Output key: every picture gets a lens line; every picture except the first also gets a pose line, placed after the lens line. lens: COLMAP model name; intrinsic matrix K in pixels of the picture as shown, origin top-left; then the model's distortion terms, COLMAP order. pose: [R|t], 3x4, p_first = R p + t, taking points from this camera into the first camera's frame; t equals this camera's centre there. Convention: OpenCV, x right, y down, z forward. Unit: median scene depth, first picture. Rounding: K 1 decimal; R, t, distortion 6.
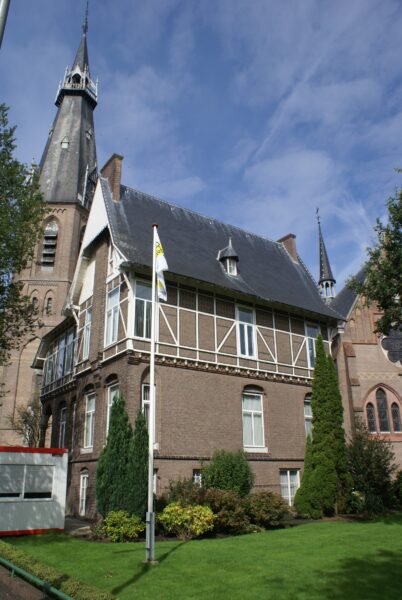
lens RADIAL K [[480.9, 0, 199.8], [0, 480.9, 310.8], [0, 0, 1]] dist [-0.147613, 0.131106]
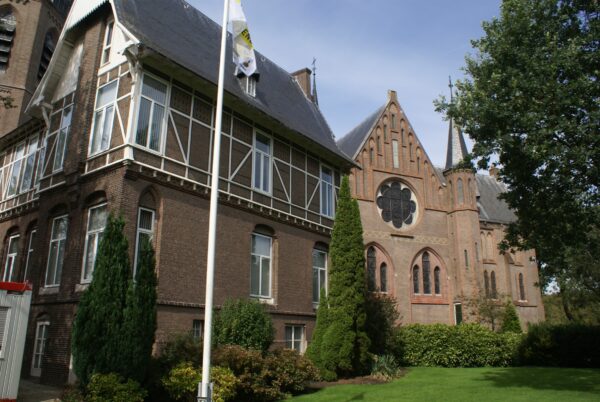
lens RADIAL K [[480.9, 0, 300.0], [0, 480.9, 201.0], [0, 0, 1]] dist [-0.147613, 0.131106]
pose [[0.949392, 0.102527, 0.296888, -0.089371], [-0.121791, 0.991438, 0.047083, 0.066770], [-0.289519, -0.080859, 0.953751, 0.177531]]
